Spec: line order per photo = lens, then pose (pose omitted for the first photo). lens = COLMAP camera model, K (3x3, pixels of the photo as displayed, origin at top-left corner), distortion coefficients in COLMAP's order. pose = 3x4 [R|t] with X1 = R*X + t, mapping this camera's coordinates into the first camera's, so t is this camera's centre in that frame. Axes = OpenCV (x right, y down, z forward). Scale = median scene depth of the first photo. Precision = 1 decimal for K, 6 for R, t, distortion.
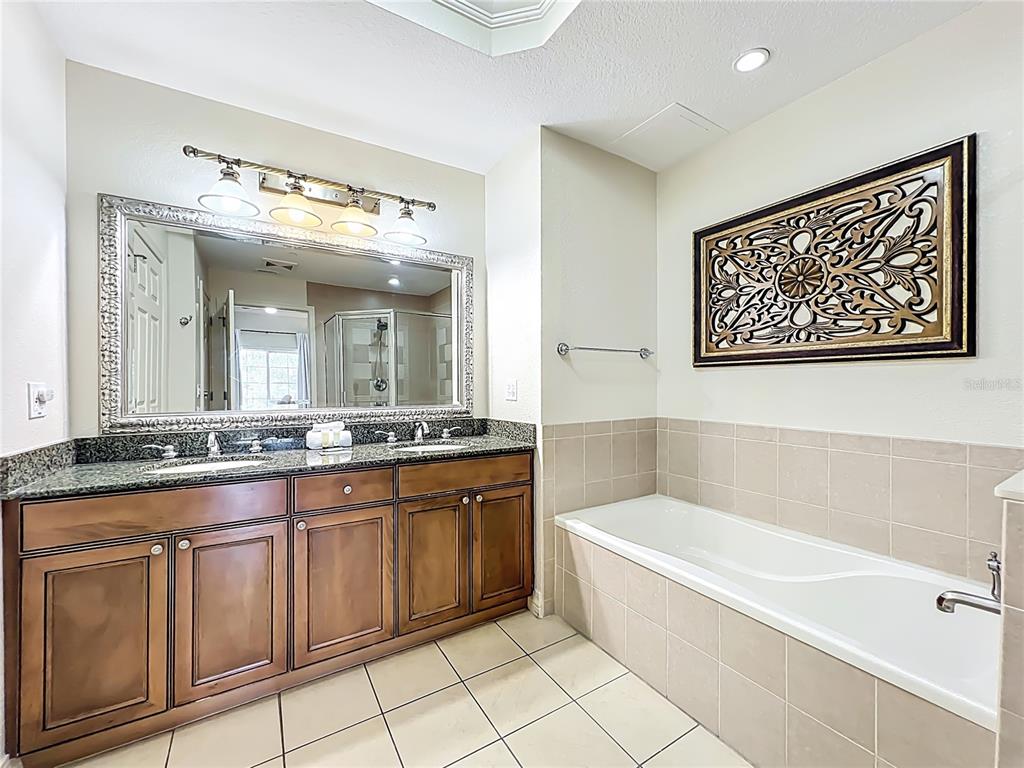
lens RADIAL K [[416.1, 0, 512.0], [0, 416.1, 384.0], [0, 0, 1]] dist [-0.001698, -0.000084]
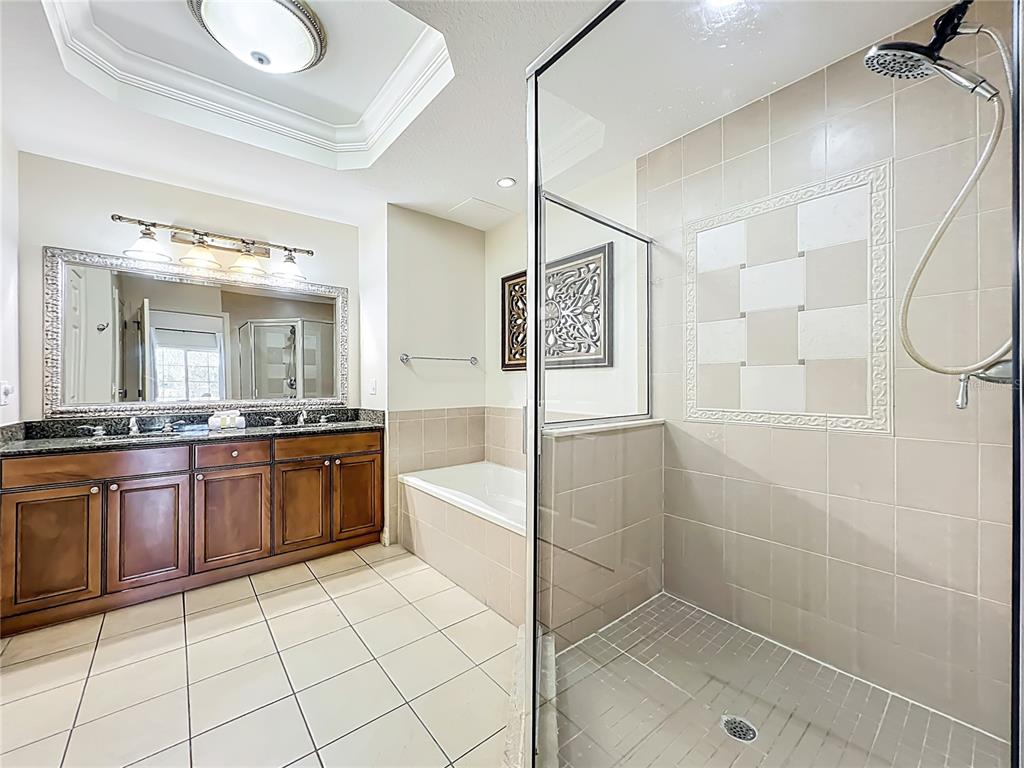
lens RADIAL K [[411.5, 0, 509.6], [0, 411.5, 380.9], [0, 0, 1]] dist [-0.000188, 0.000081]
pose [[0.991288, 0.000936, 0.131711, 0.354361], [-0.000297, 0.999988, -0.004870, 0.001097], [-0.131714, 0.004788, 0.991276, -0.542587]]
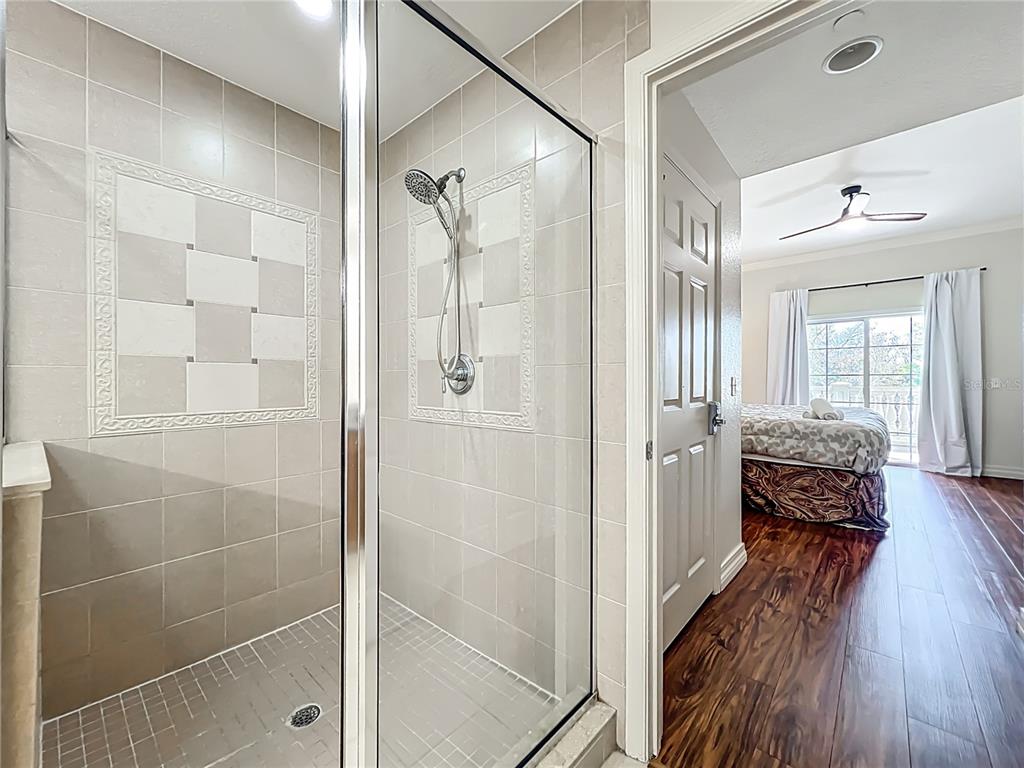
lens RADIAL K [[417.7, 0, 509.9], [0, 417.7, 378.5], [0, 0, 1]] dist [-0.000816, 0.000088]
pose [[-0.284563, 0.003119, 0.958652, -1.671514], [0.003090, 0.999992, -0.002337, -0.010443], [-0.958652, 0.002297, -0.284570, 2.598889]]
